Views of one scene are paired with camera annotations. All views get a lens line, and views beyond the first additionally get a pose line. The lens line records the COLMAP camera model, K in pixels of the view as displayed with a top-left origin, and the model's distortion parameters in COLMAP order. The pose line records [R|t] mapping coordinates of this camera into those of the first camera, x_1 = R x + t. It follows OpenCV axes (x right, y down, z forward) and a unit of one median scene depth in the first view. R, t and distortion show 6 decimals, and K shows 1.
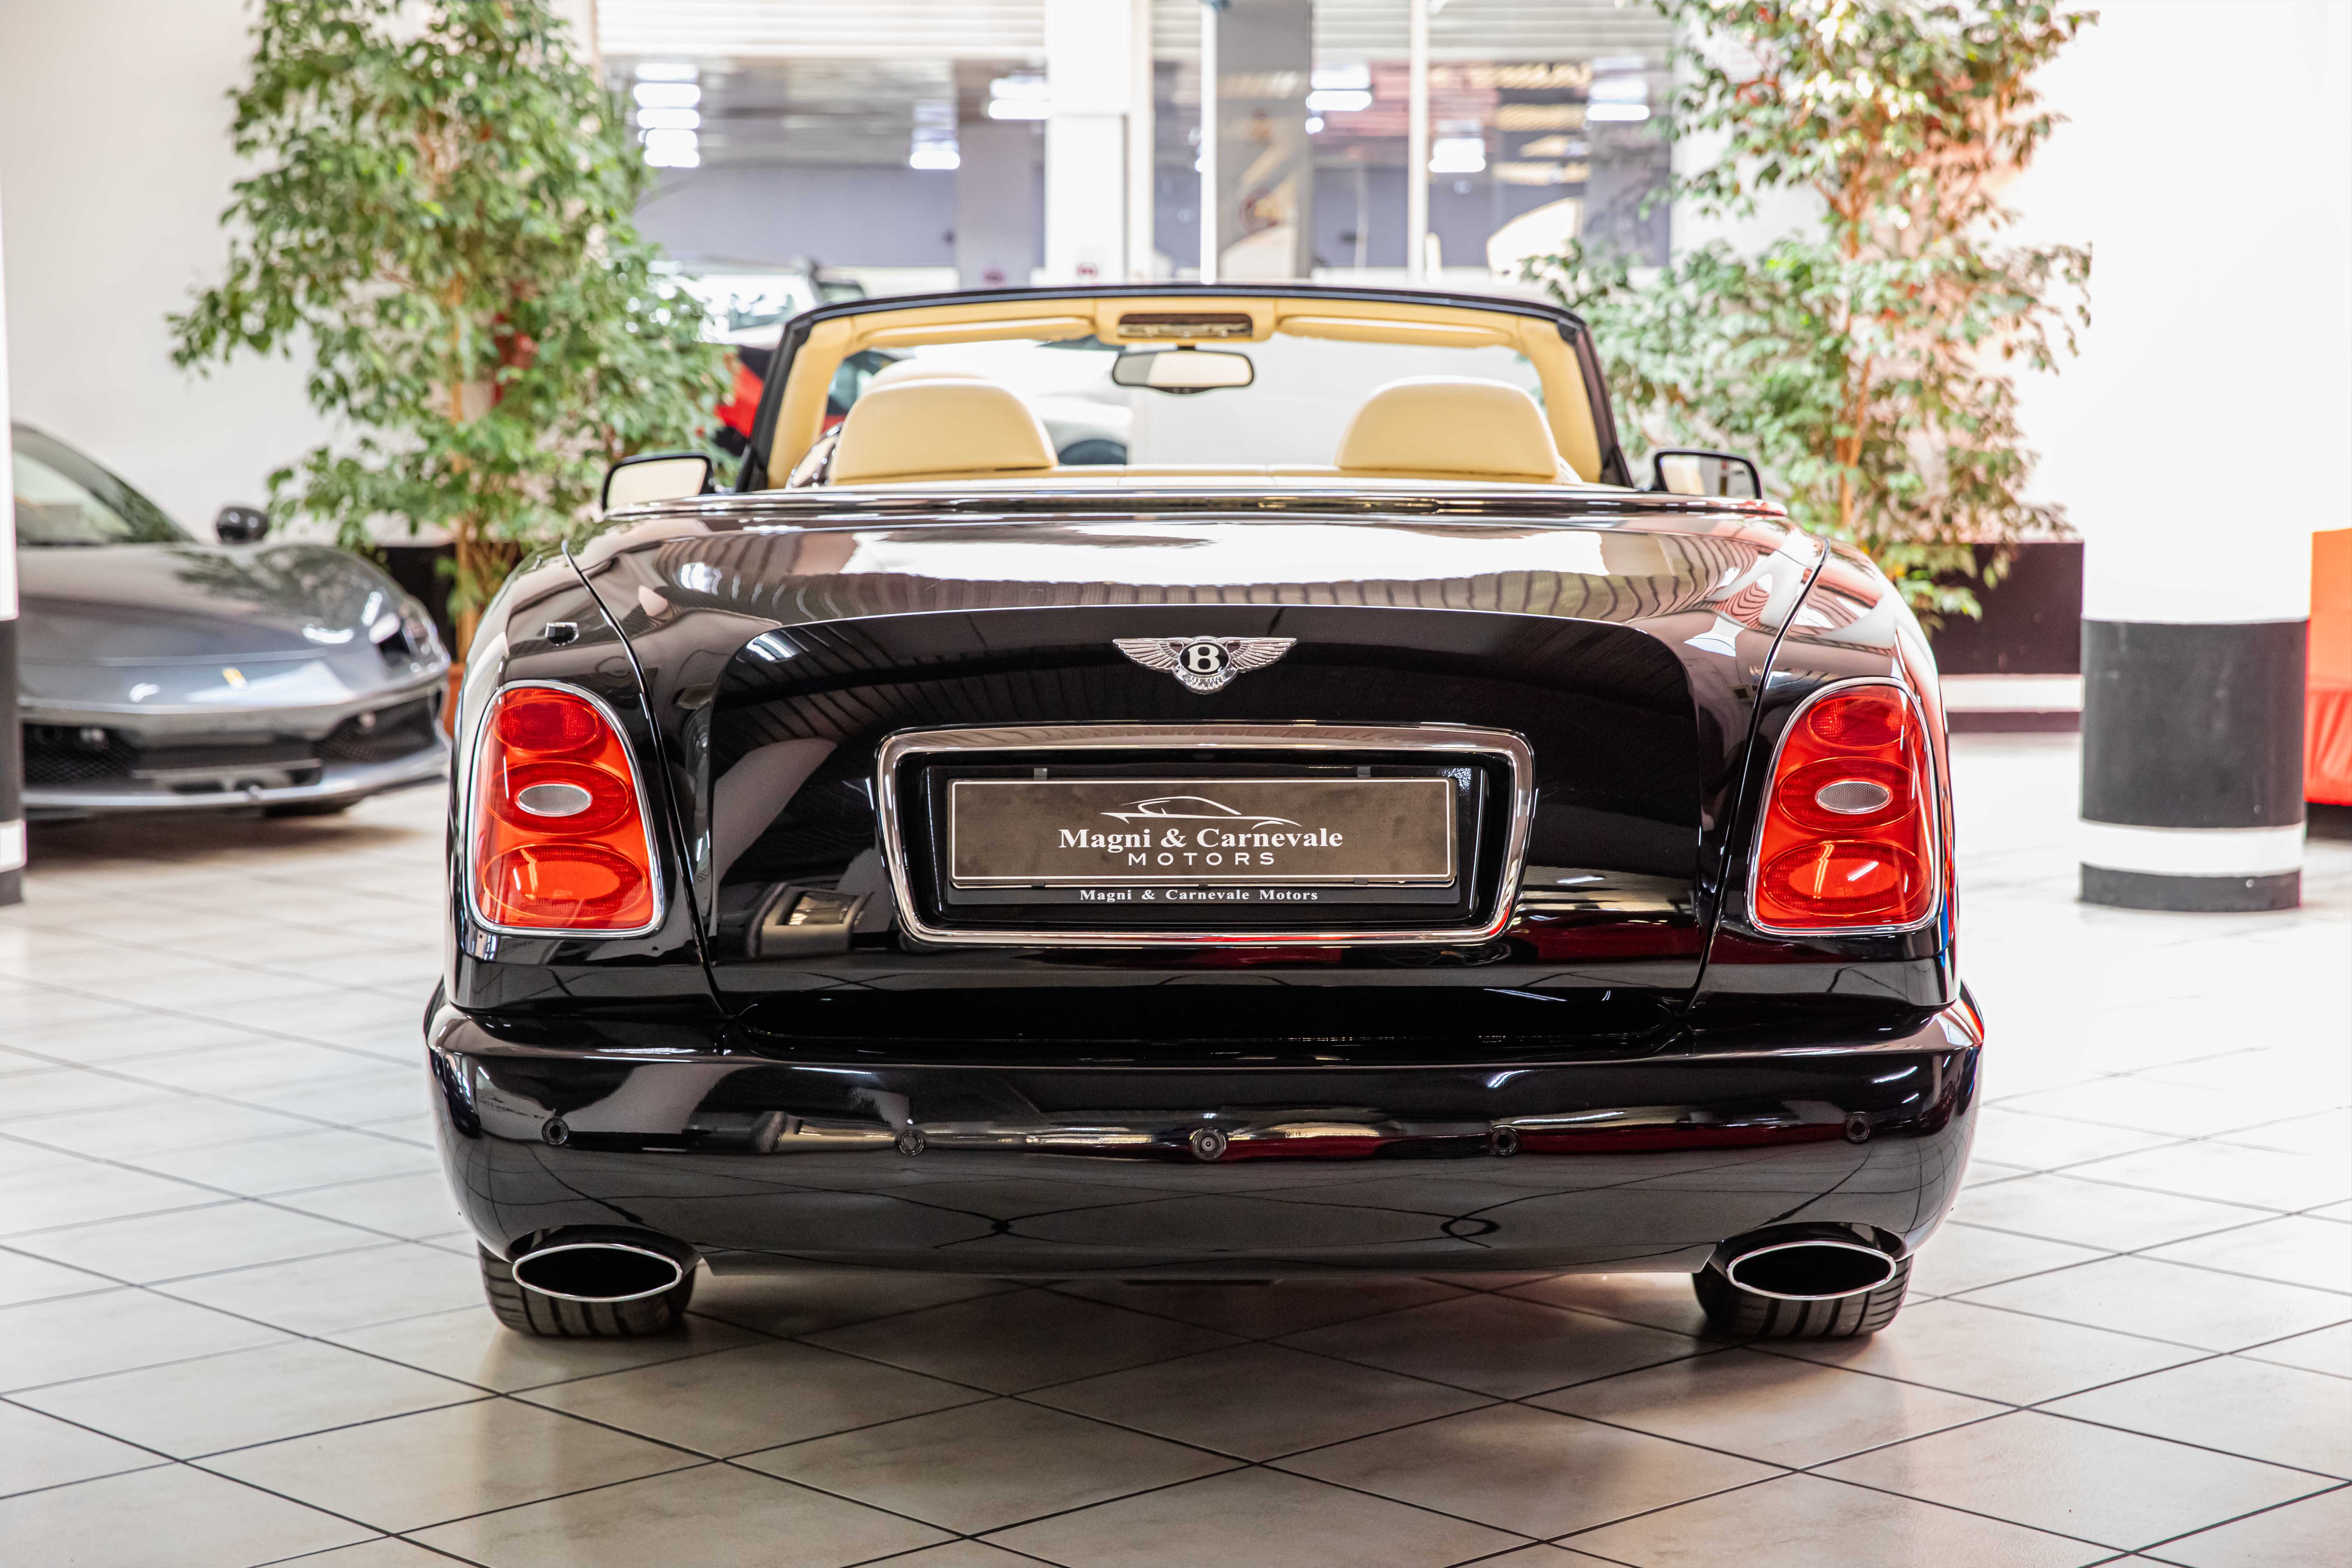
lens RADIAL K [[4046.4, 0, 1176.0], [0, 4046.4, 784.0], [0, 0, 1]] dist [0.158948, 0.076666]
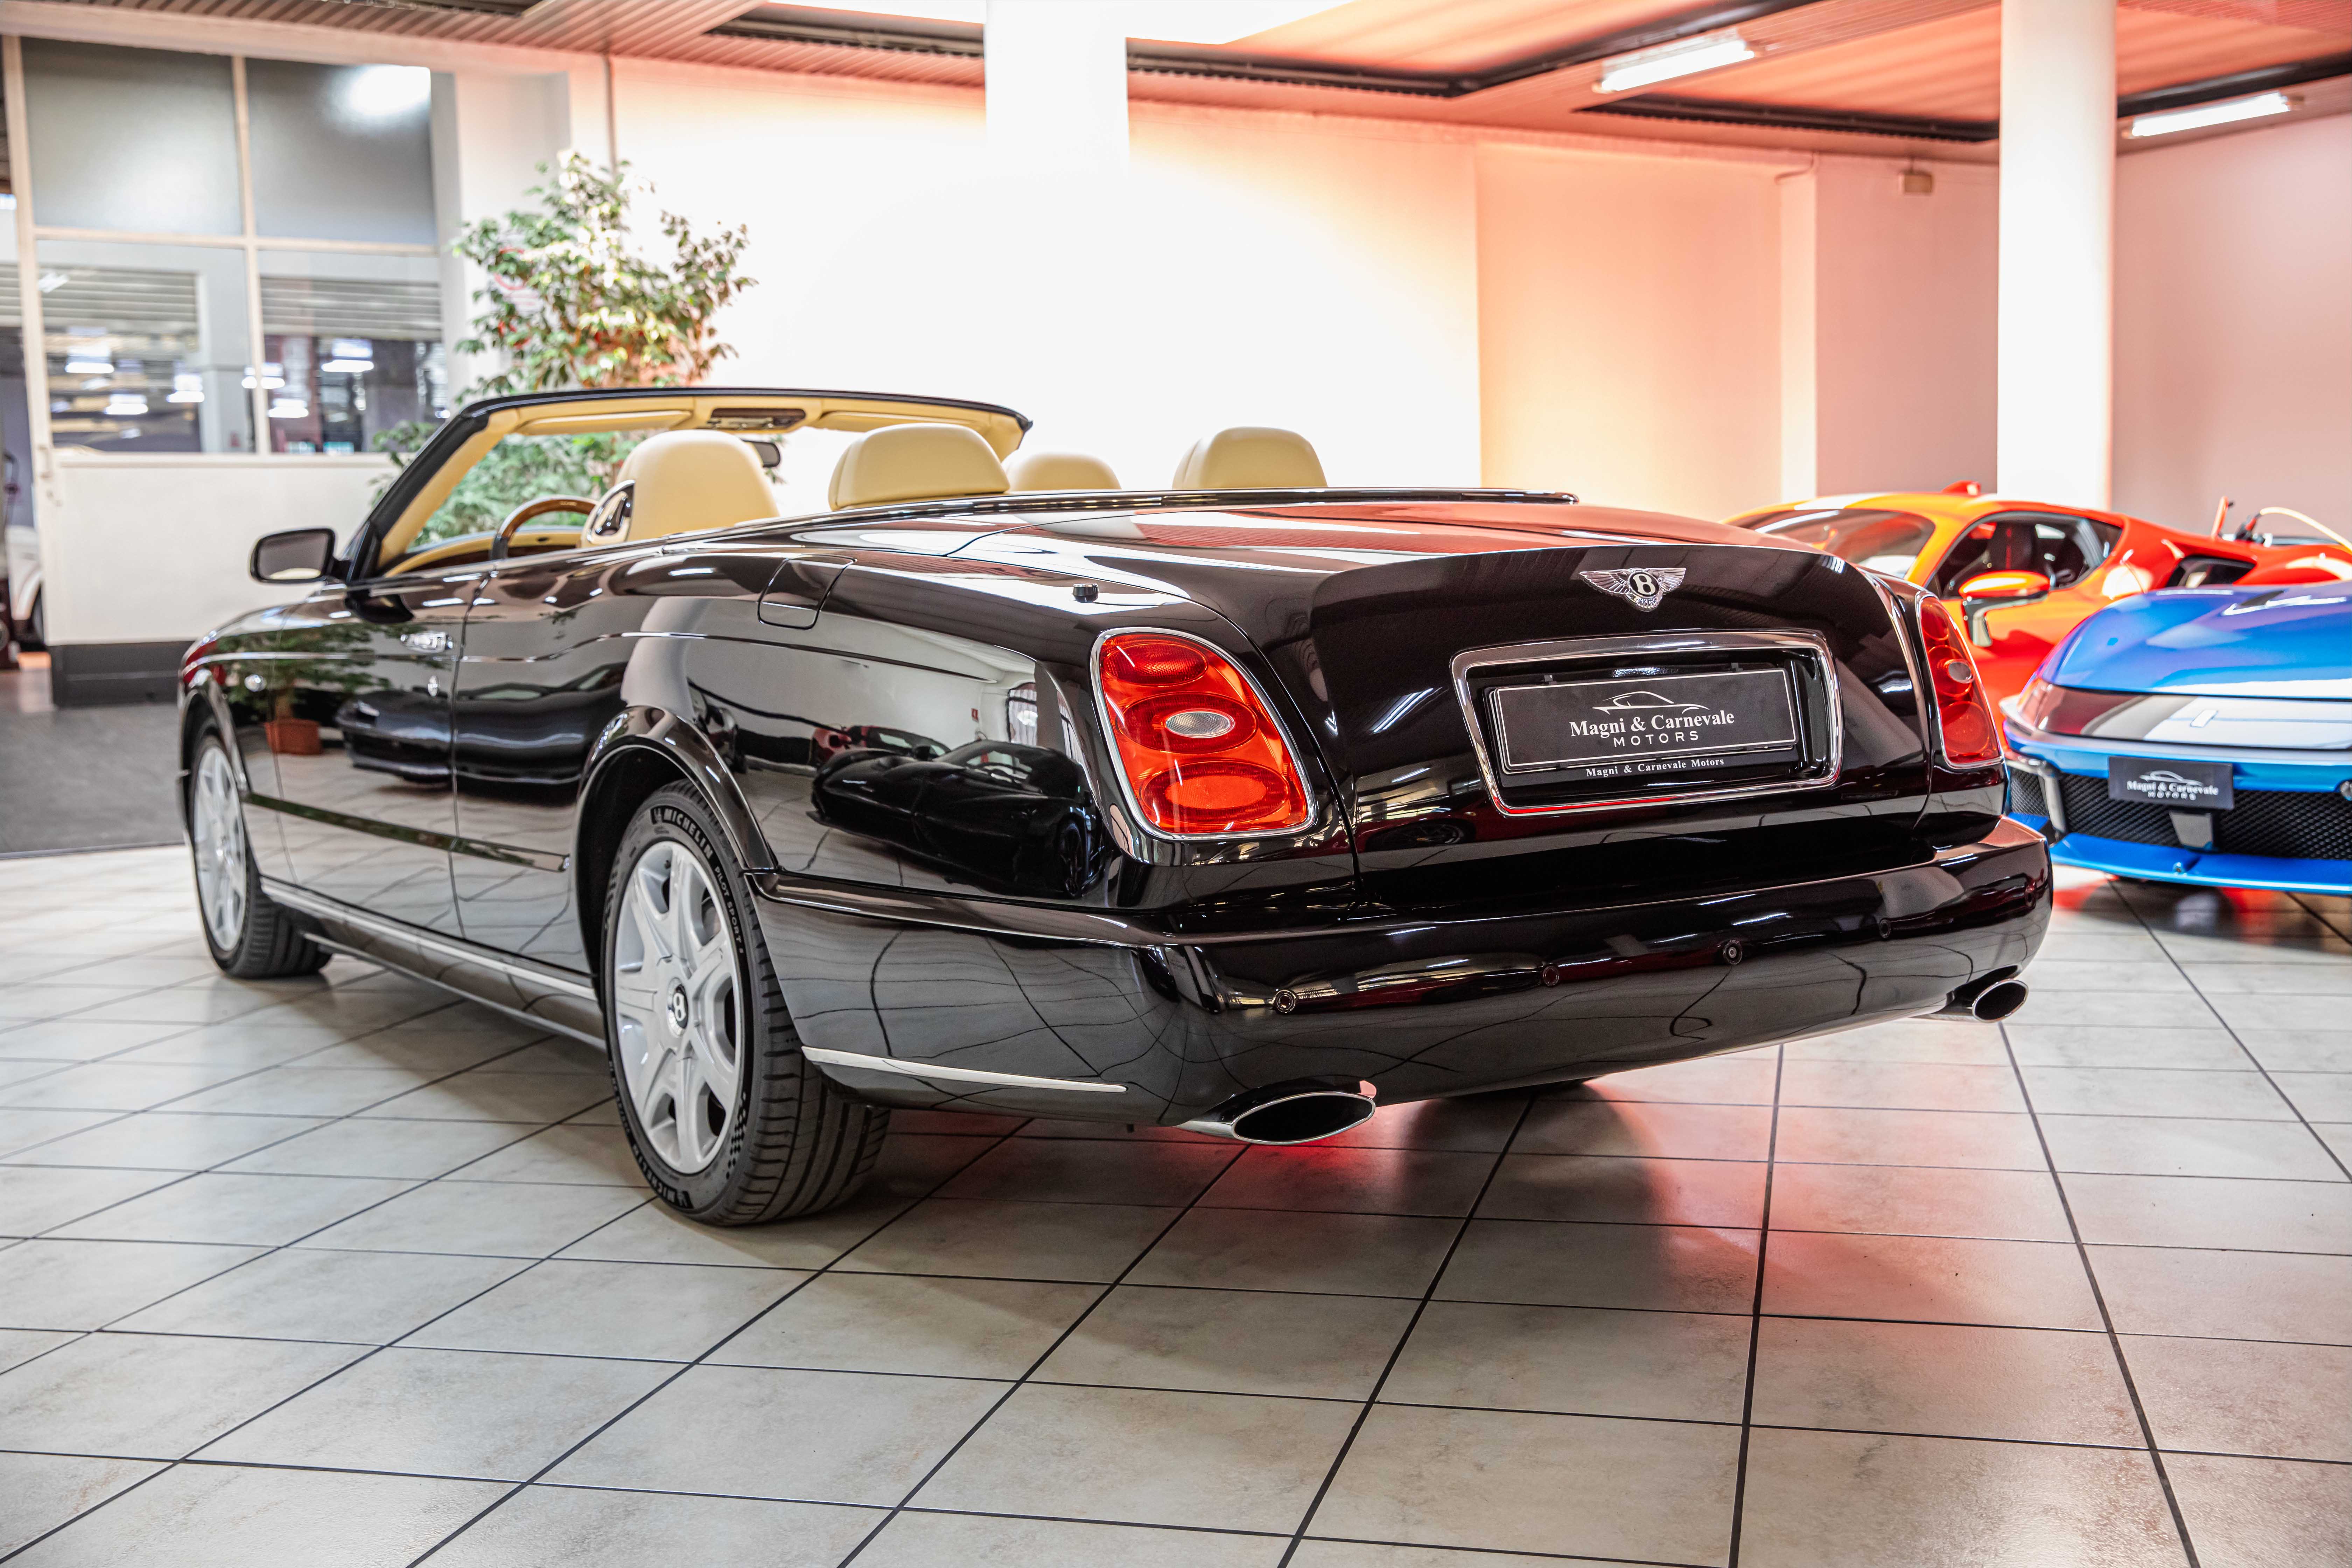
lens RADIAL K [[2538.9, 0, 1176.0], [0, 2538.9, 784.0], [0, 0, 1]] dist [0.030012, 0.058837]
pose [[0.846309, -0.068782, 0.528234, -0.161089], [0.075079, 0.997132, 0.009549, 0.003957], [-0.527376, 0.031578, 0.849045, 0.112957]]
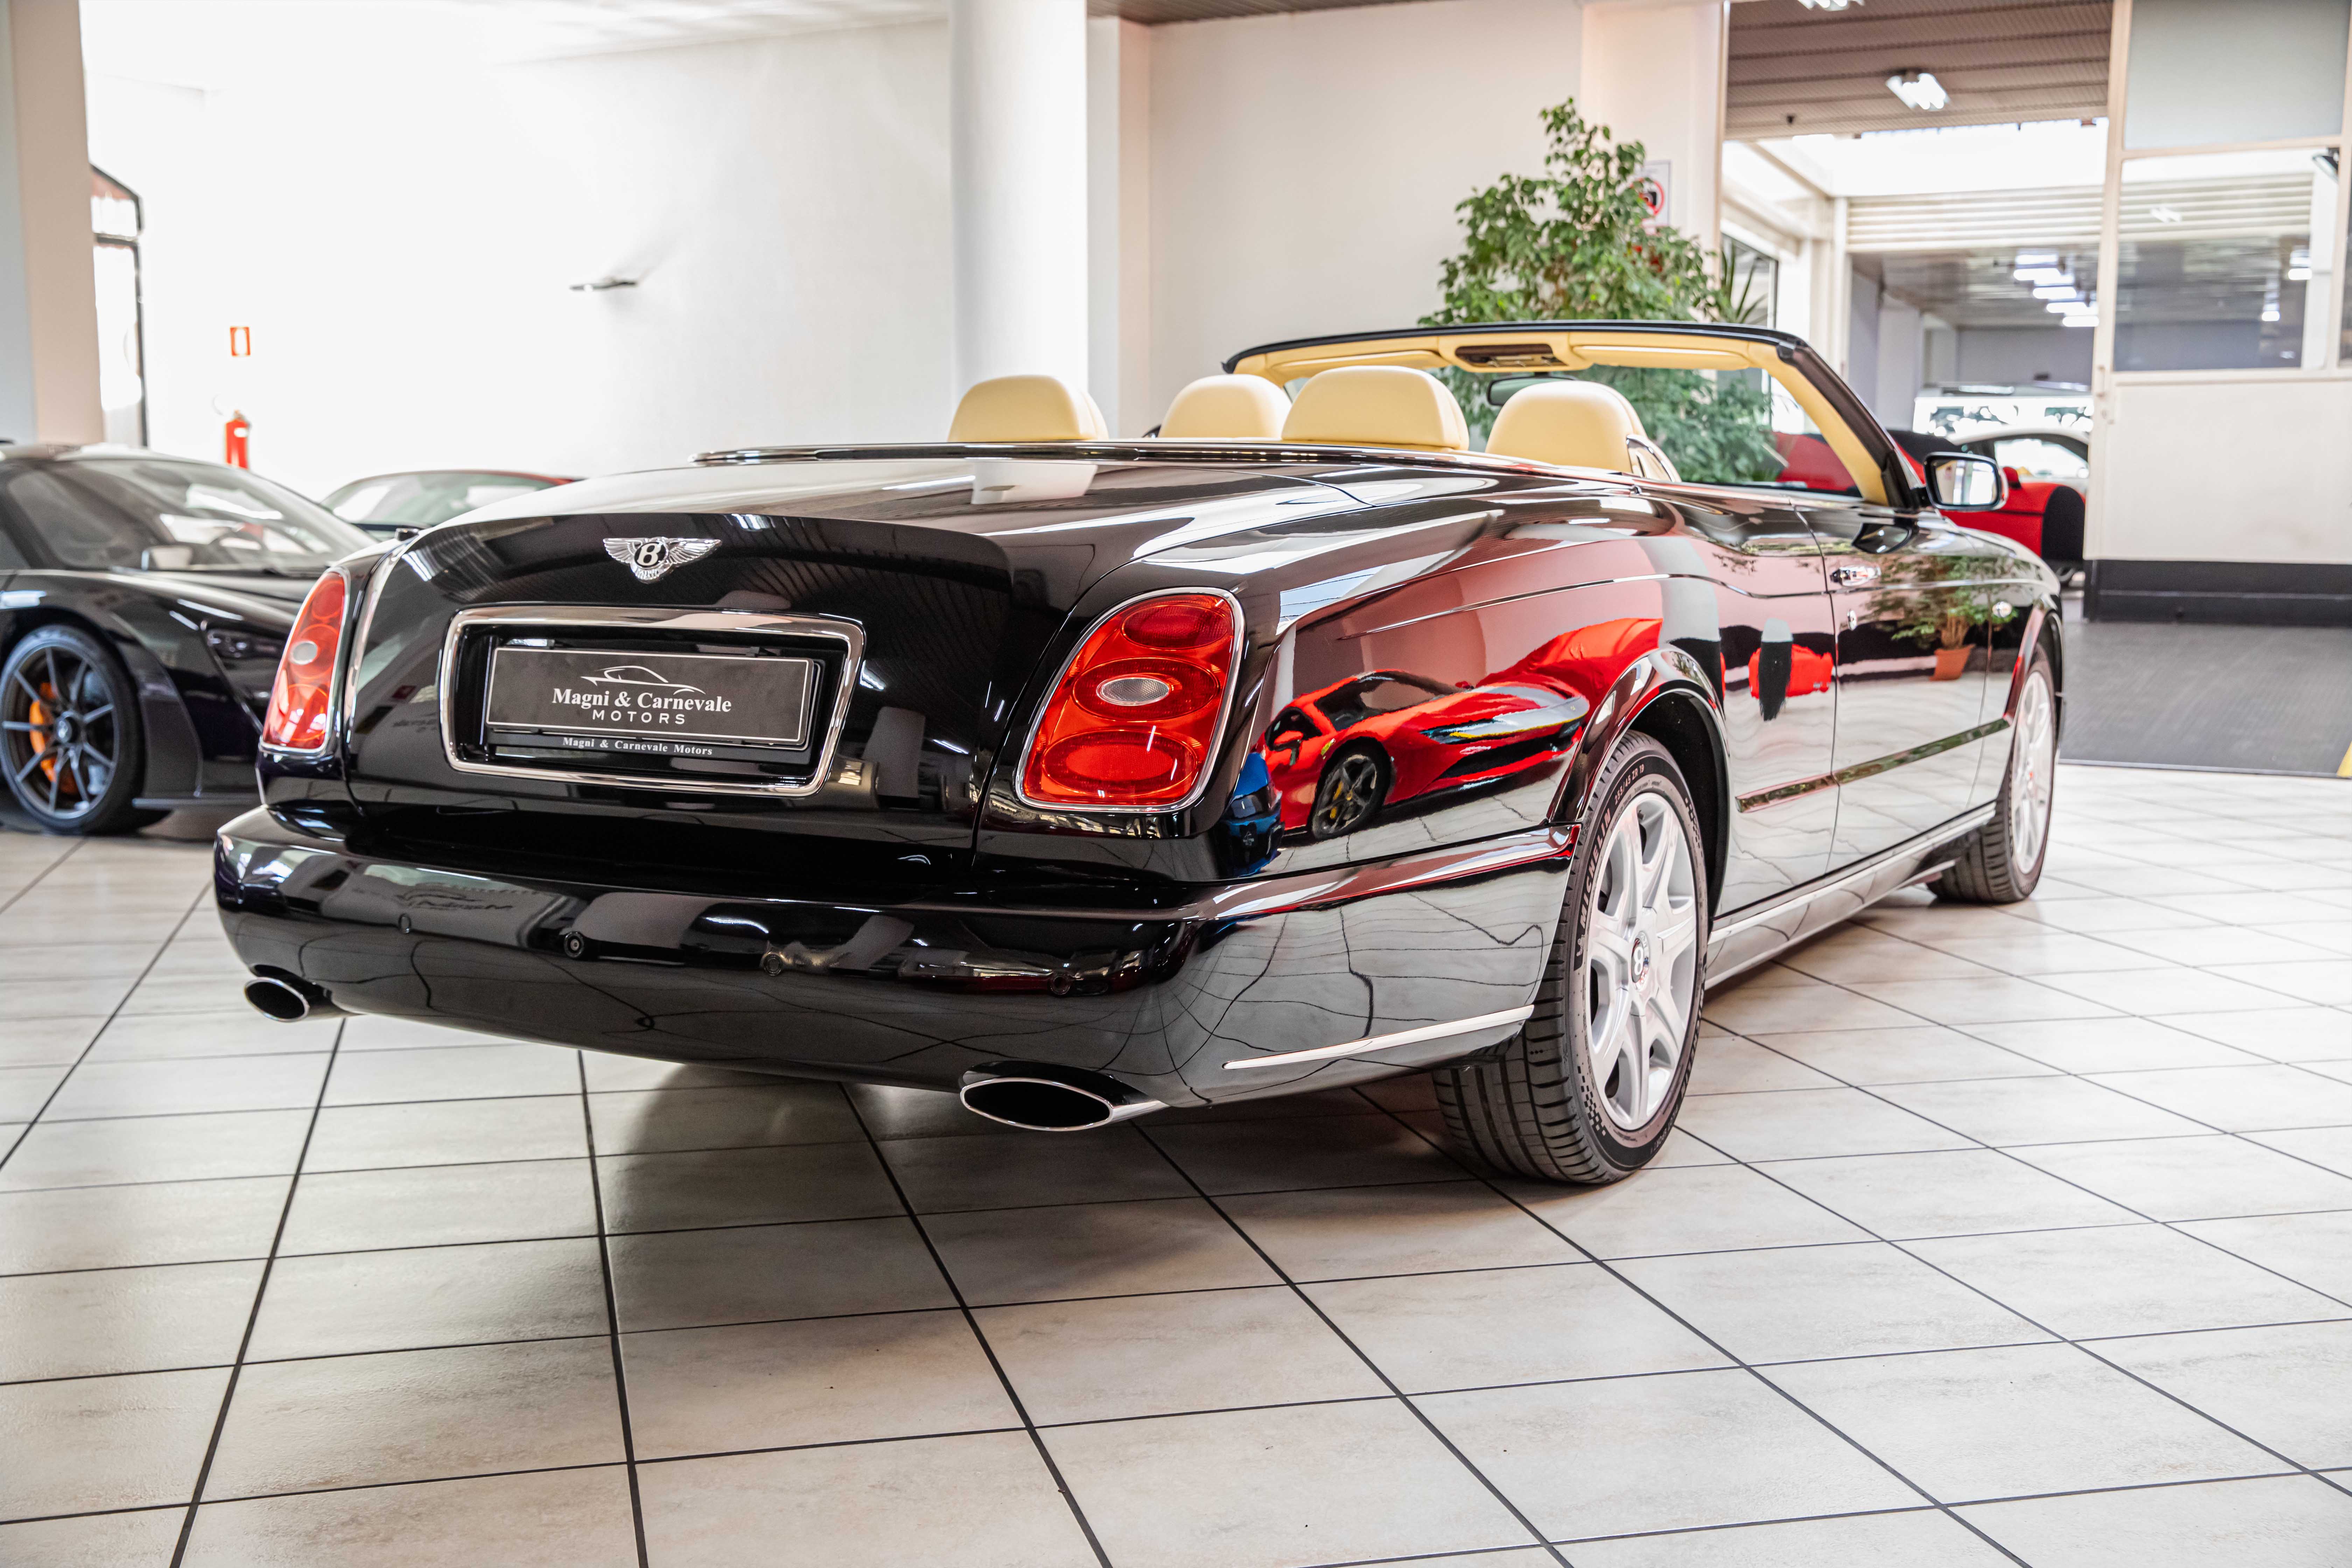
lens RADIAL K [[2538.9, 0, 1176.0], [0, 2538.9, 784.0], [0, 0, 1]] dist [0.030012, 0.058837]
pose [[0.876615, 0.057906, -0.477696, 0.151784], [-0.048755, 0.998312, 0.031546, 0.001873], [0.478717, -0.004363, 0.877958, 0.114566]]
